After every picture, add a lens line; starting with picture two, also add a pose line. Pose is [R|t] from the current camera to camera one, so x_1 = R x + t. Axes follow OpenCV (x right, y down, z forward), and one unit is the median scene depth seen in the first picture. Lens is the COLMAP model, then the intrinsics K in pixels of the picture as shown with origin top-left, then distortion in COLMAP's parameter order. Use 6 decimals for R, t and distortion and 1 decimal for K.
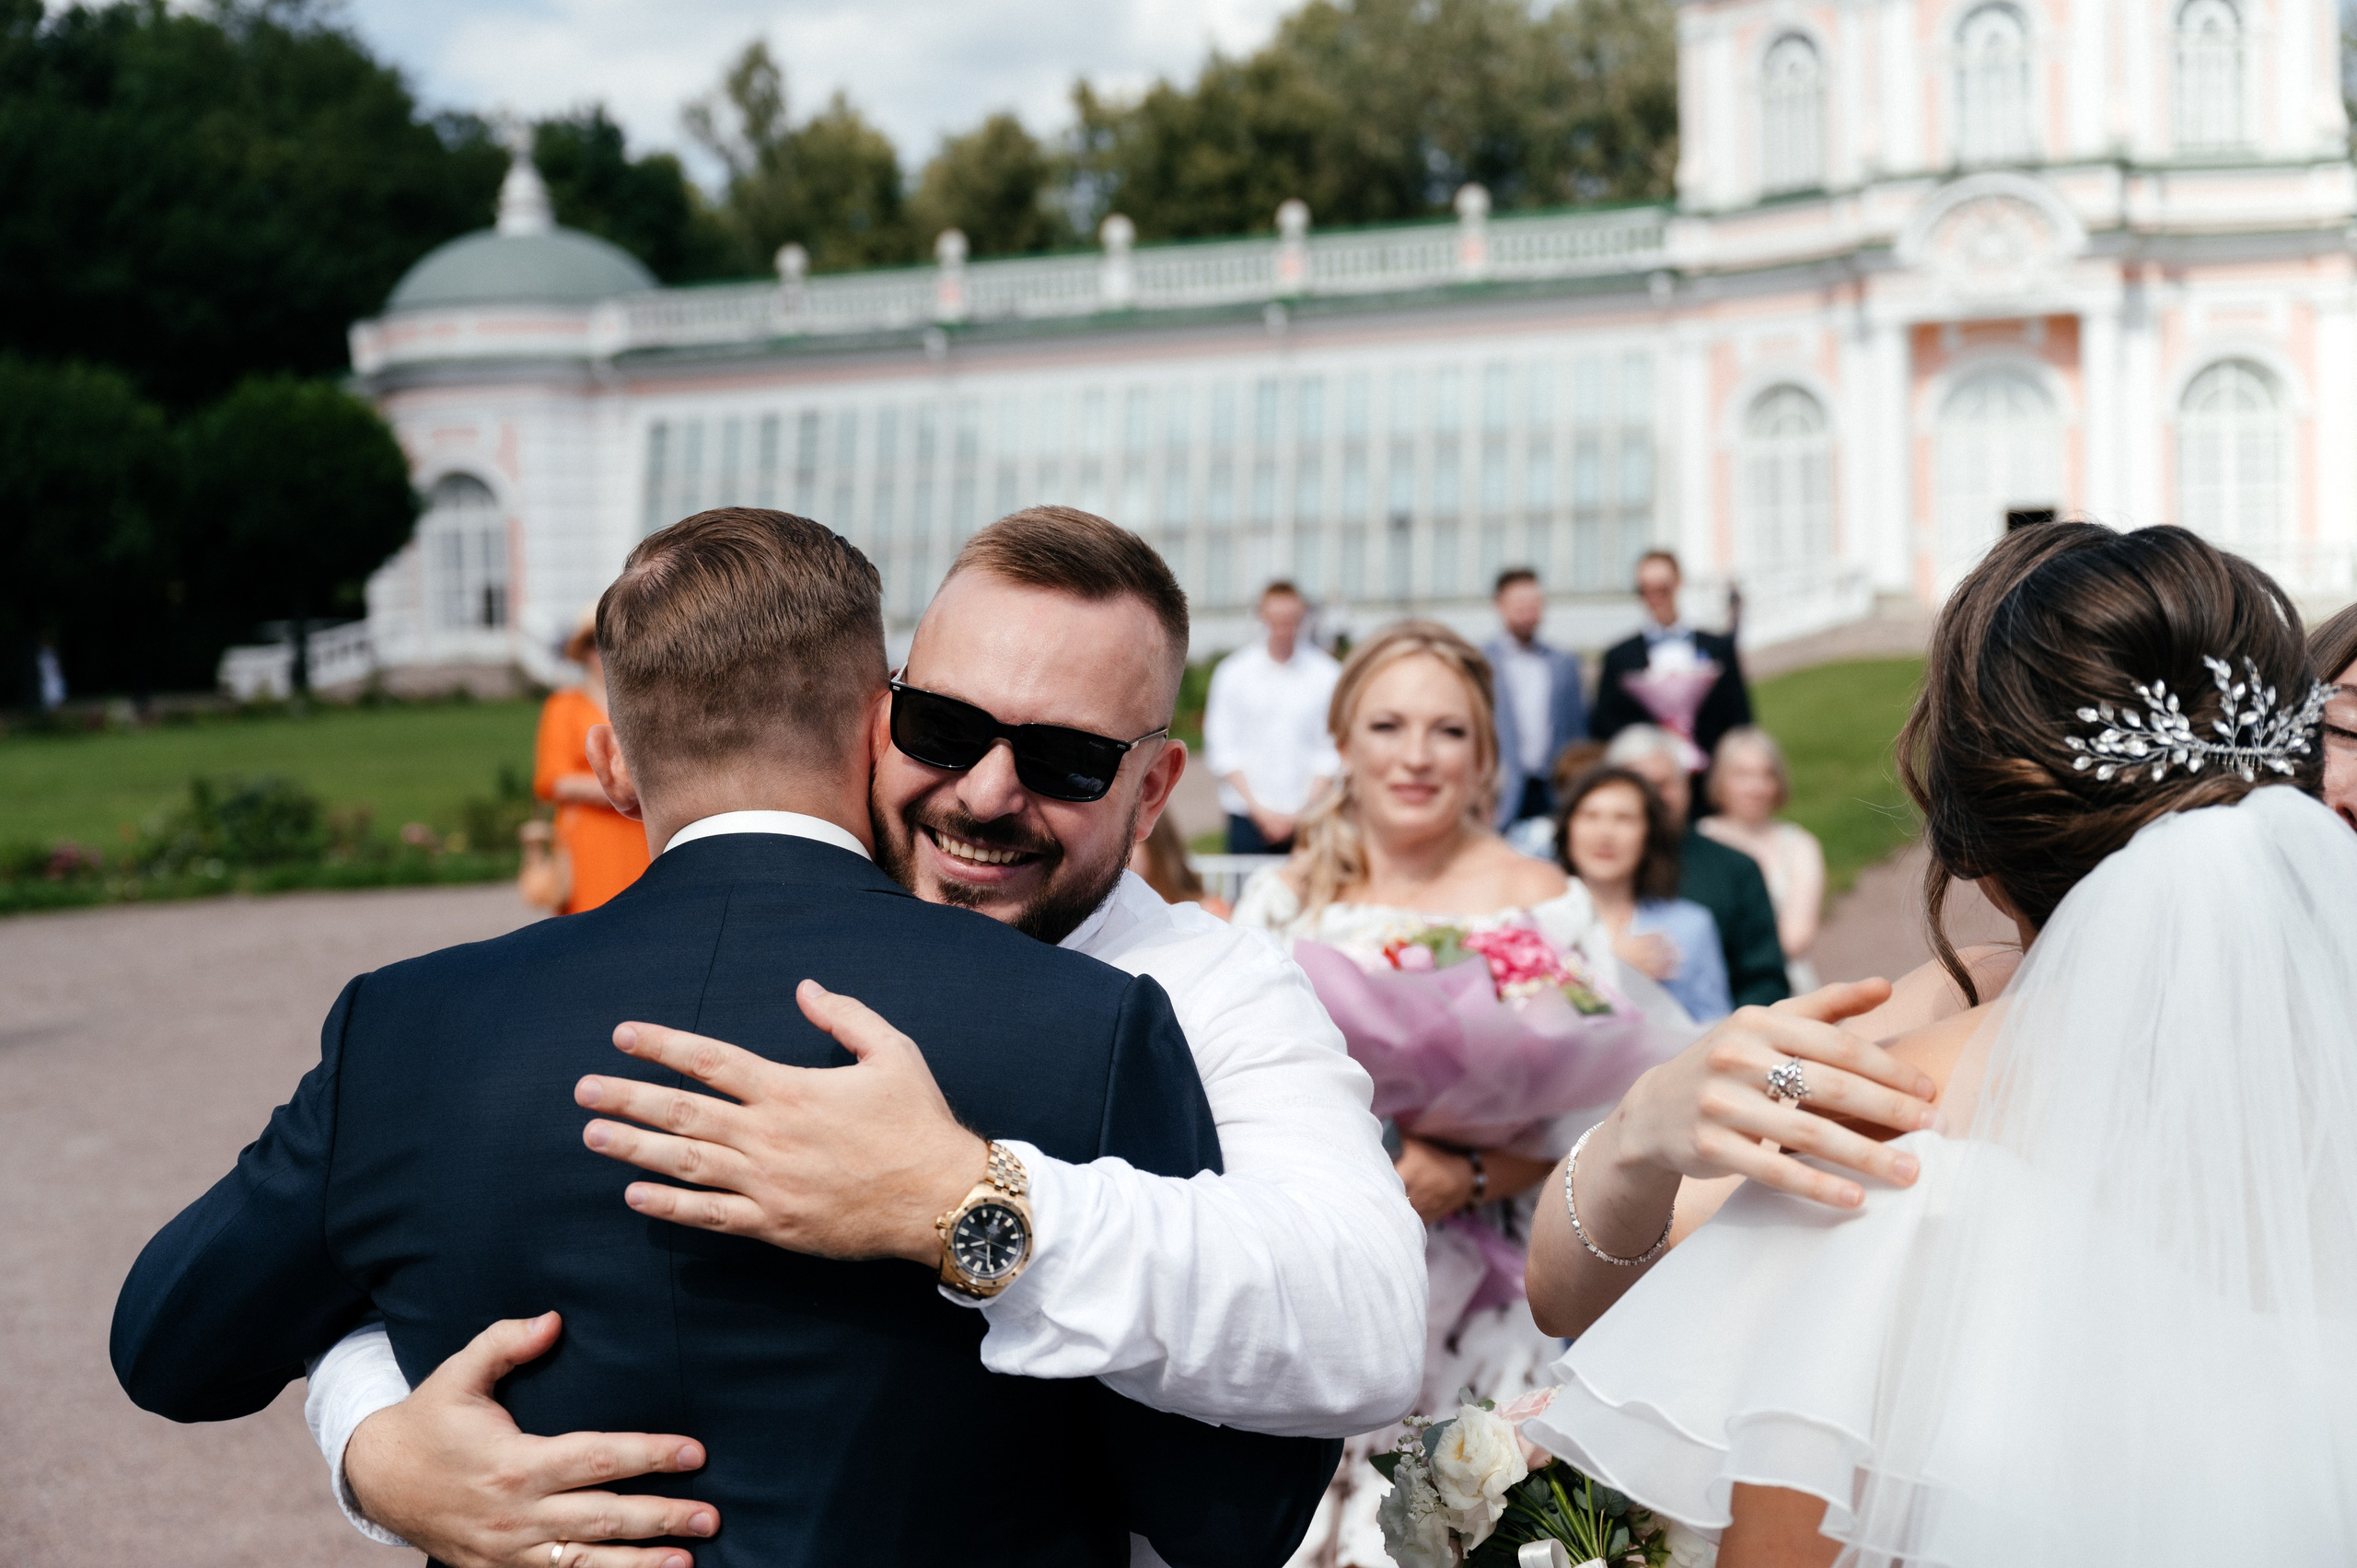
lens RADIAL K [[2874.9, 0, 1200.6], [0, 2874.9, 780.3], [0, 0, 1]] dist [0.009541, 0.000000]
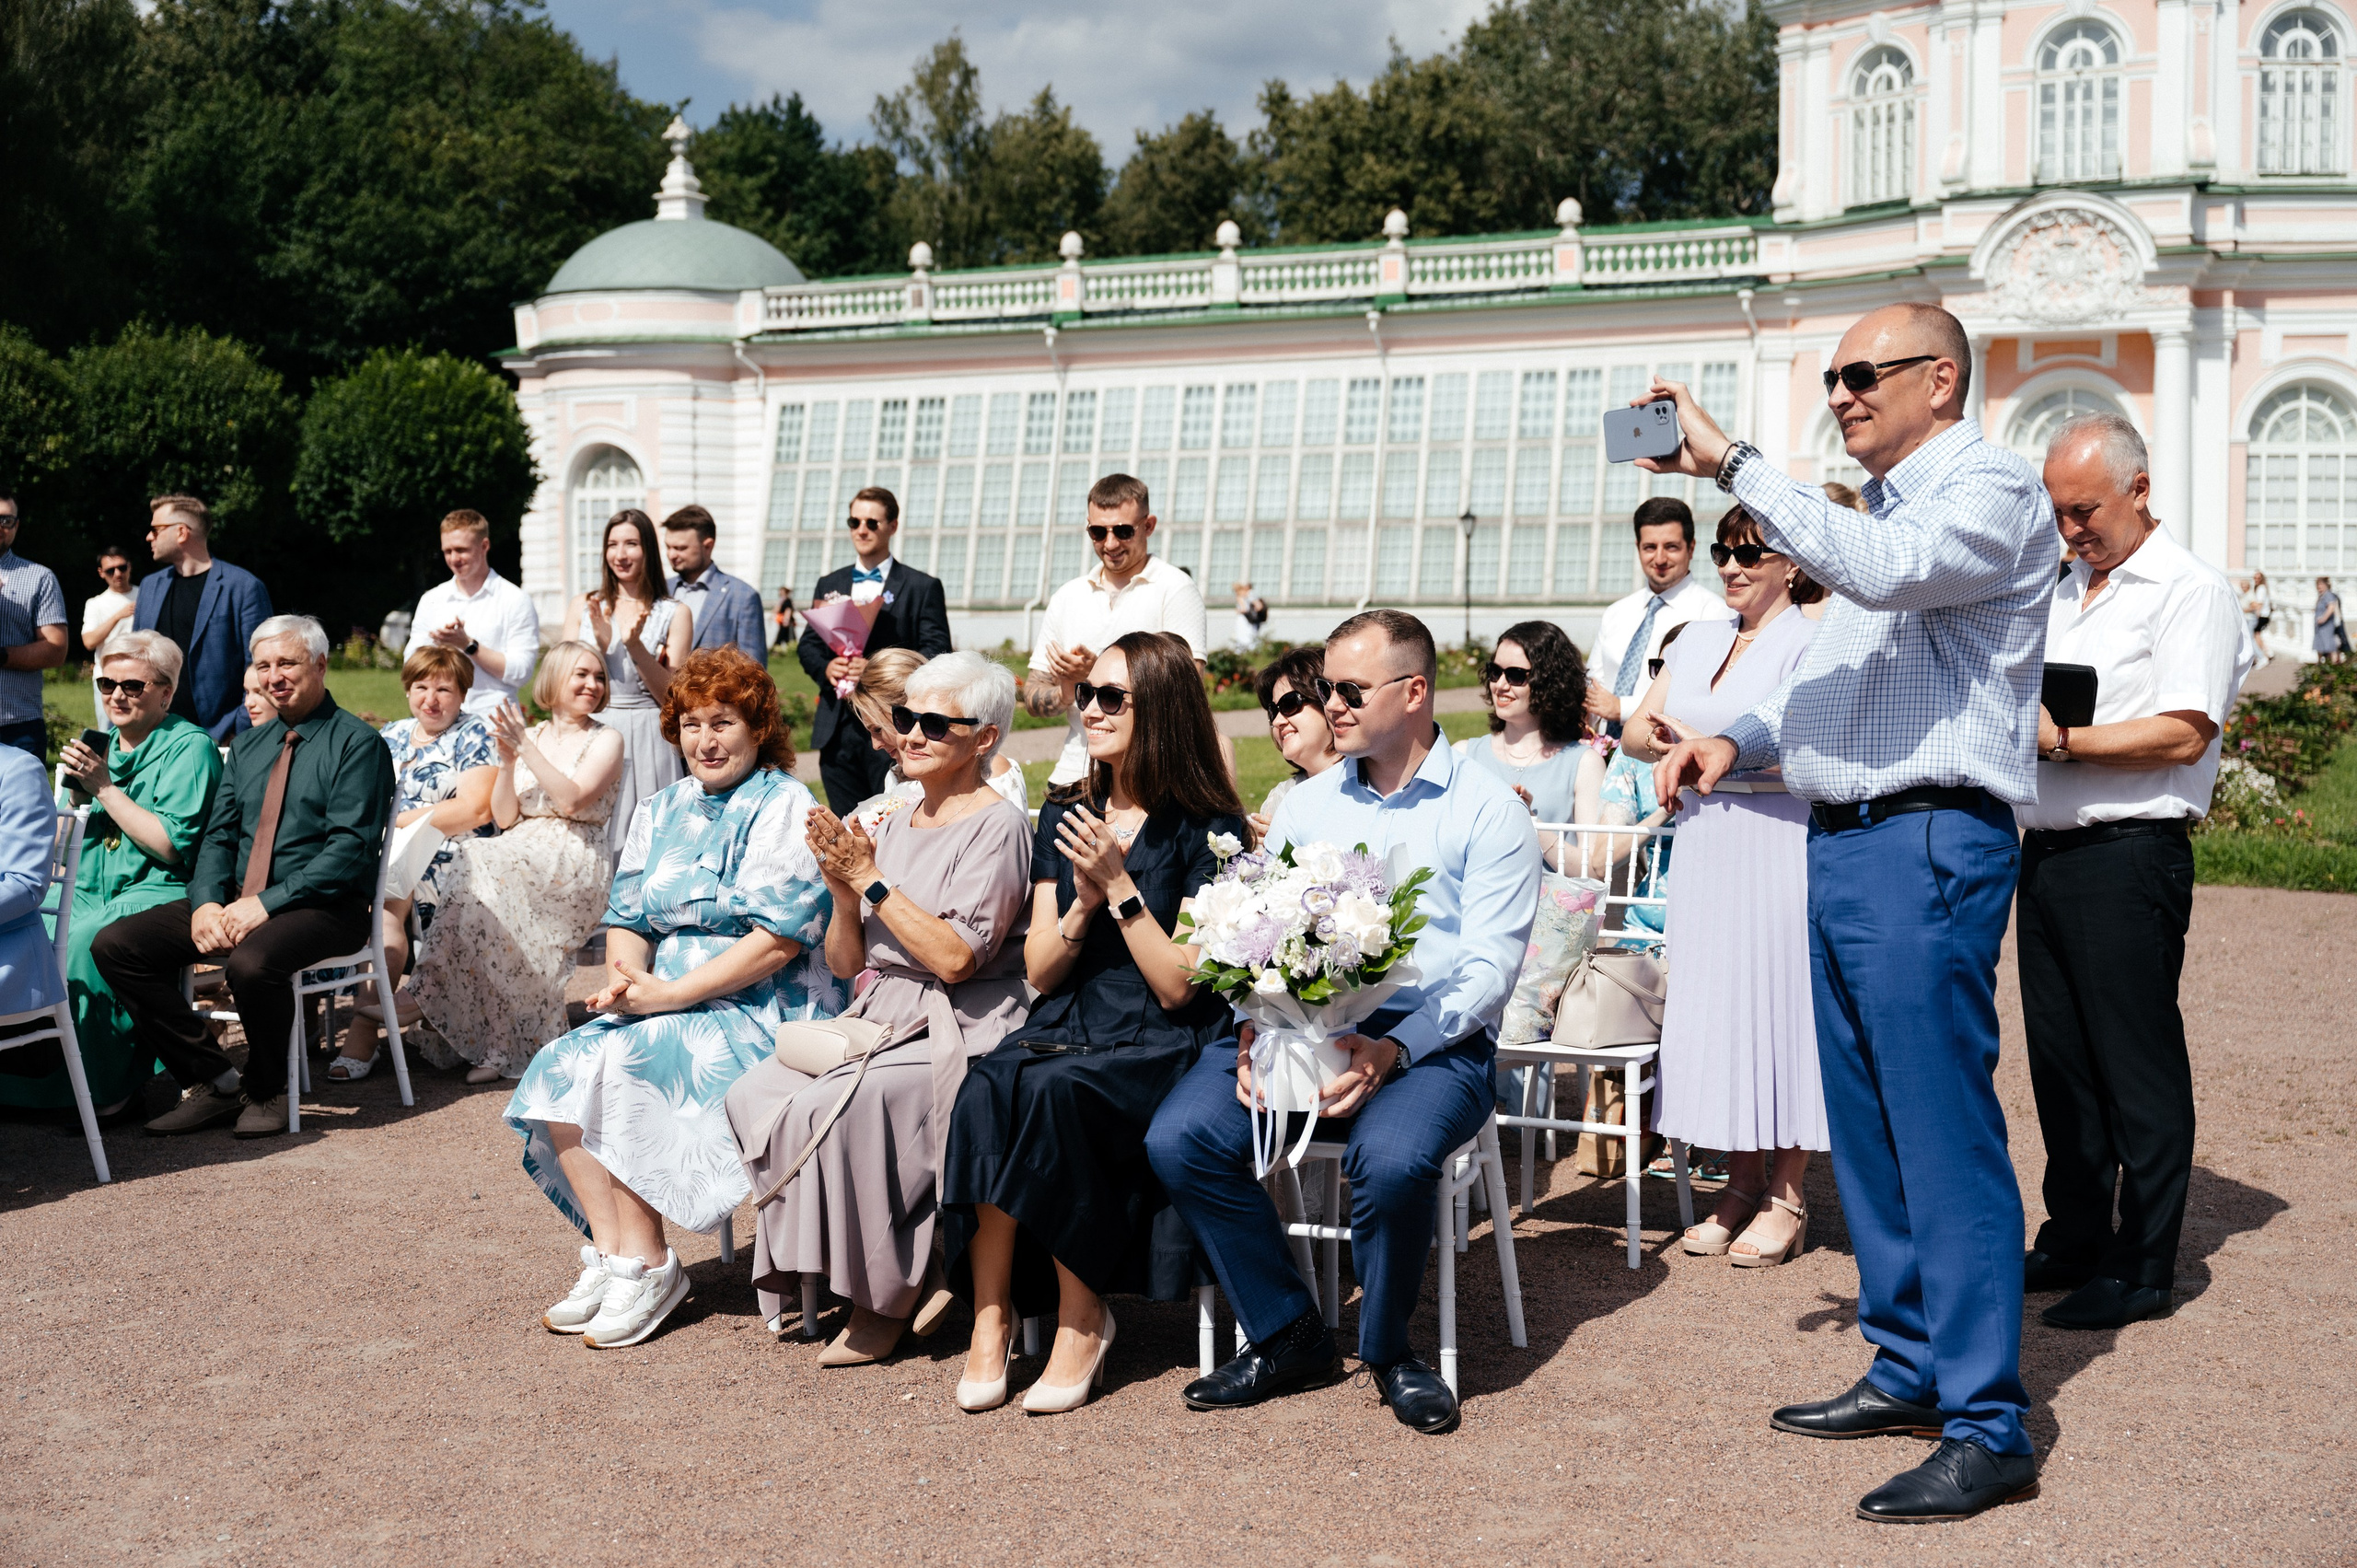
lens RADIAL K [[2869.0, 0, 1171.0], [0, 2869.0, 789.5], [0, 0, 1]] dist [-0.008431, 0.000000]
pose [[0.994794, 0.039832, -0.093798, 0.064025], [-0.039551, 0.999206, 0.004850, 0.005434], [0.093916, -0.001115, 0.995579, -0.029431]]
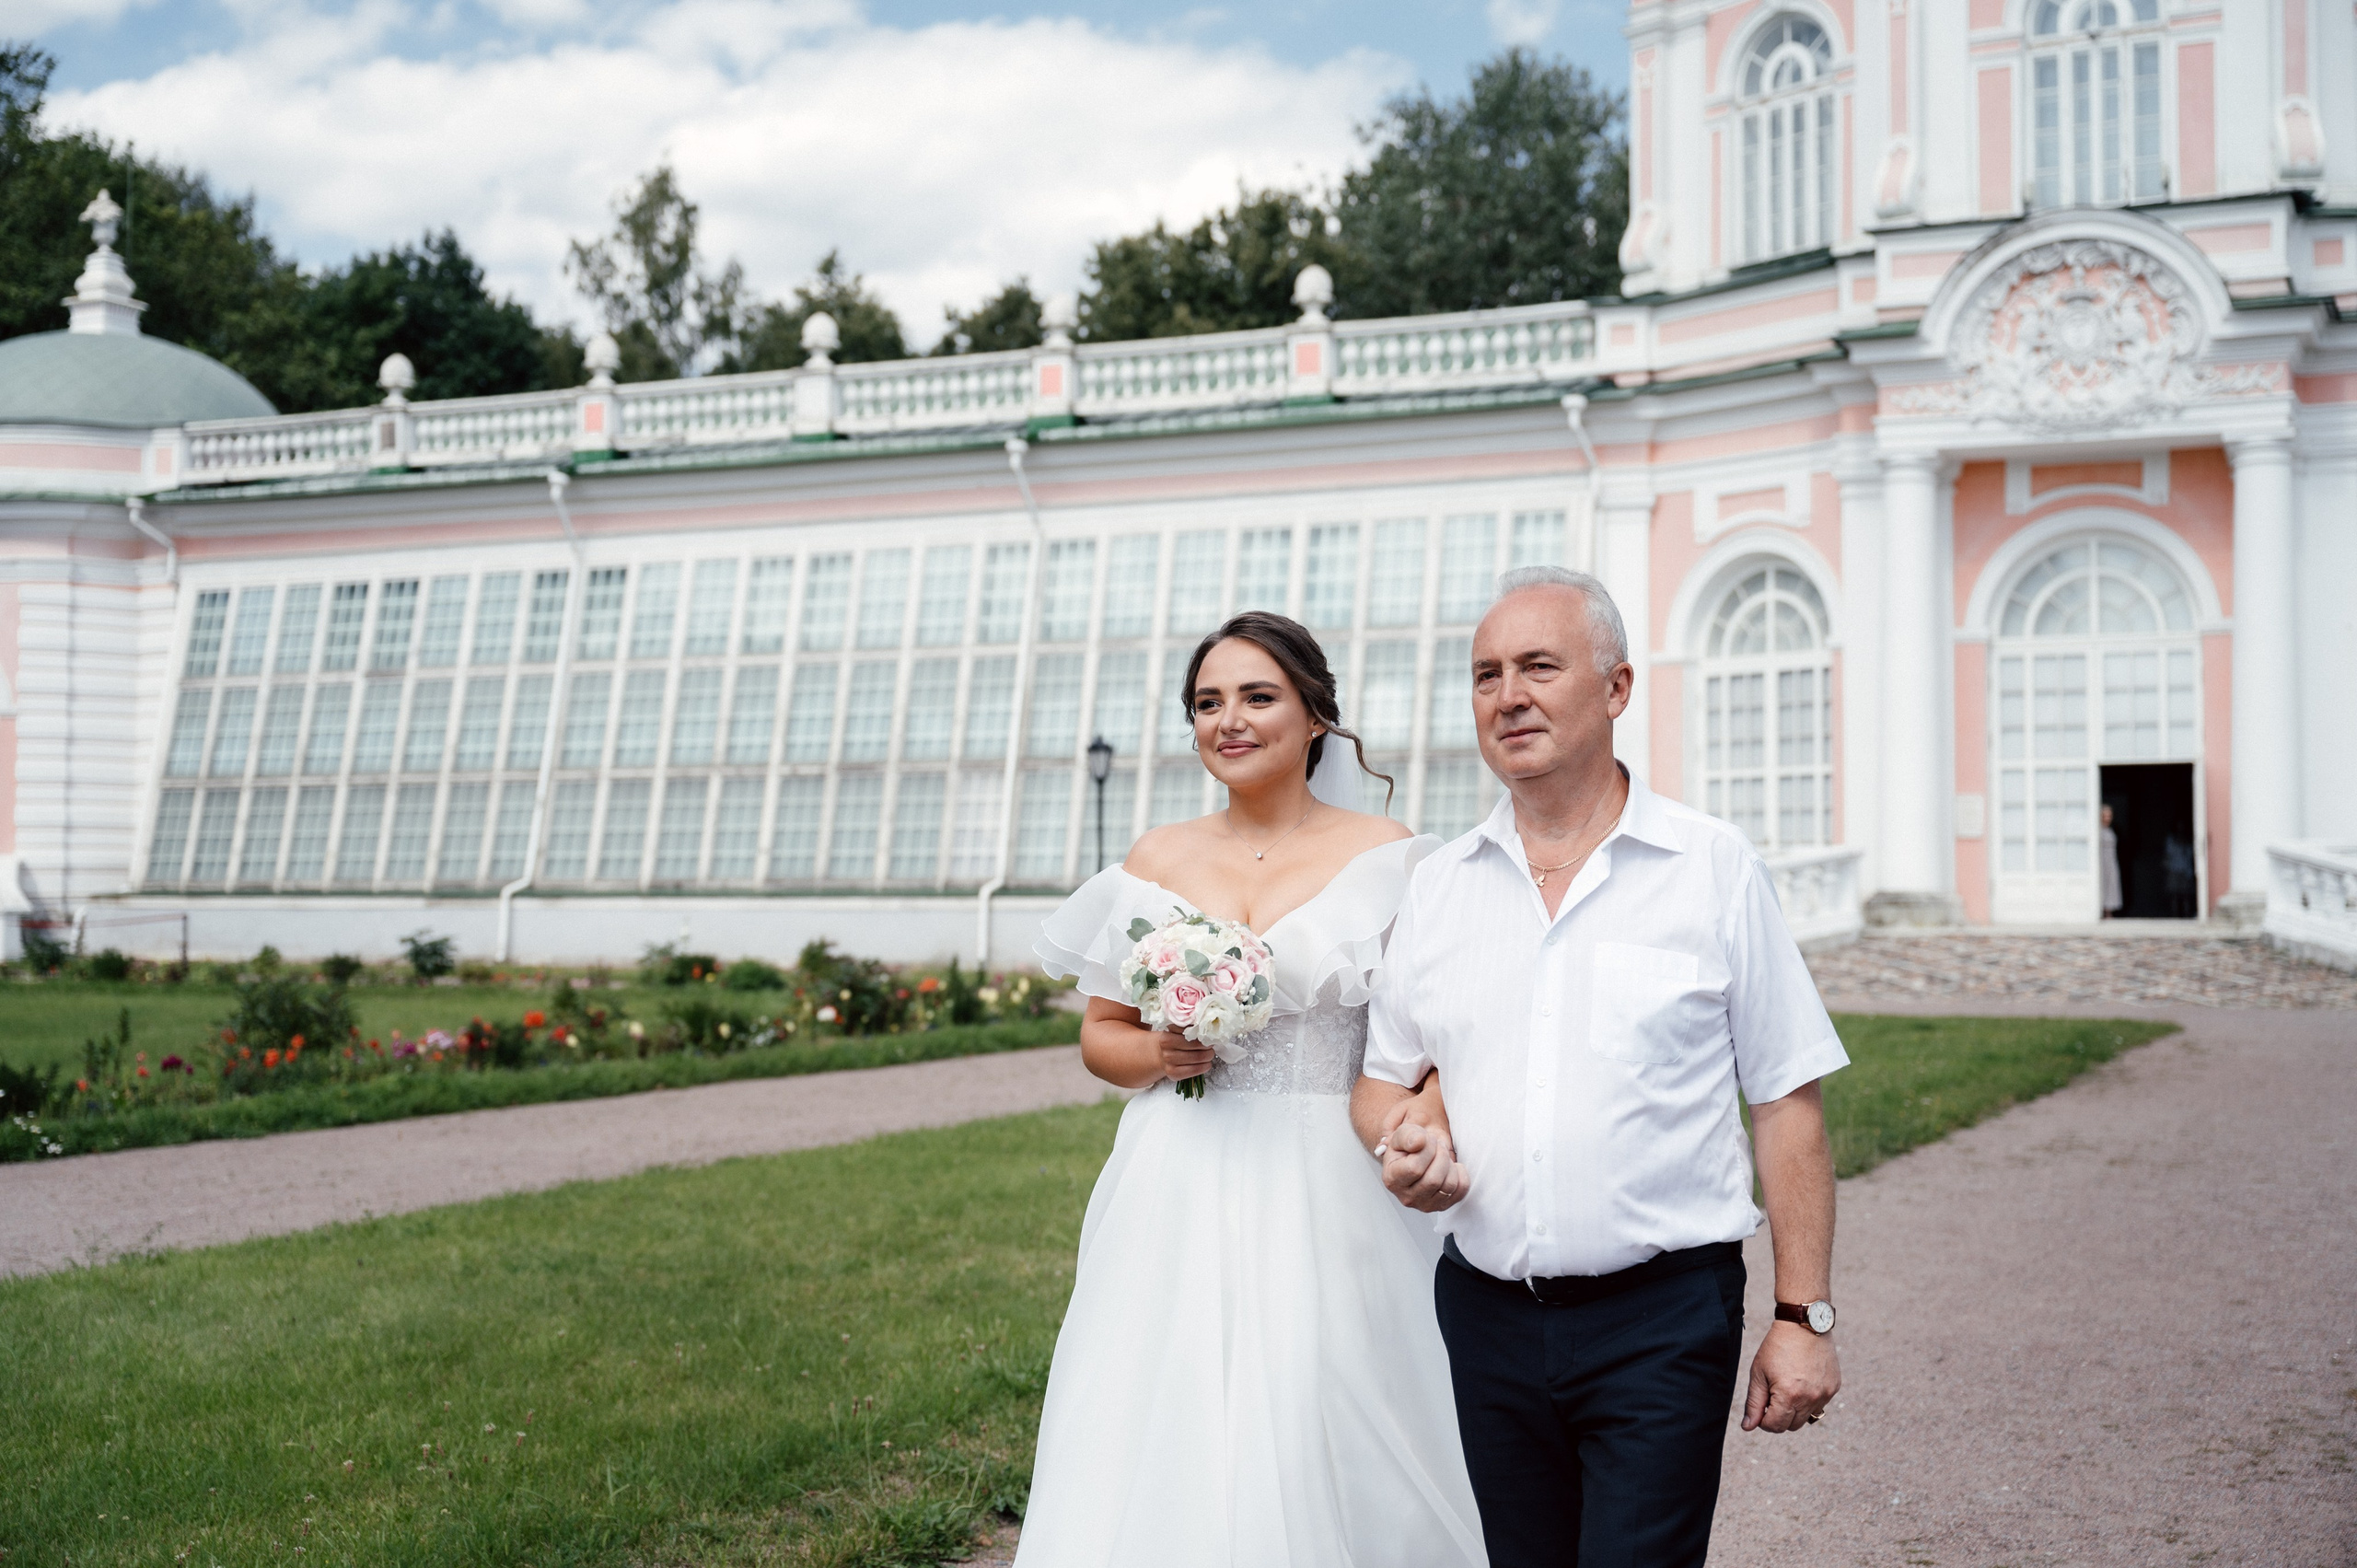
lens RADIAL K [[3014.6, 0, 1177.2], [0, 3014.6, 767.6], [0, 0, 1]] dist [0.004690, 0.000000]
pose [[0.994722, 0.035035, -0.096445, 0.148699], [-0.044697, 0.993991, -0.099918, -0.022485], [0.092365, 0.103701, 0.990310, 0.358254]]
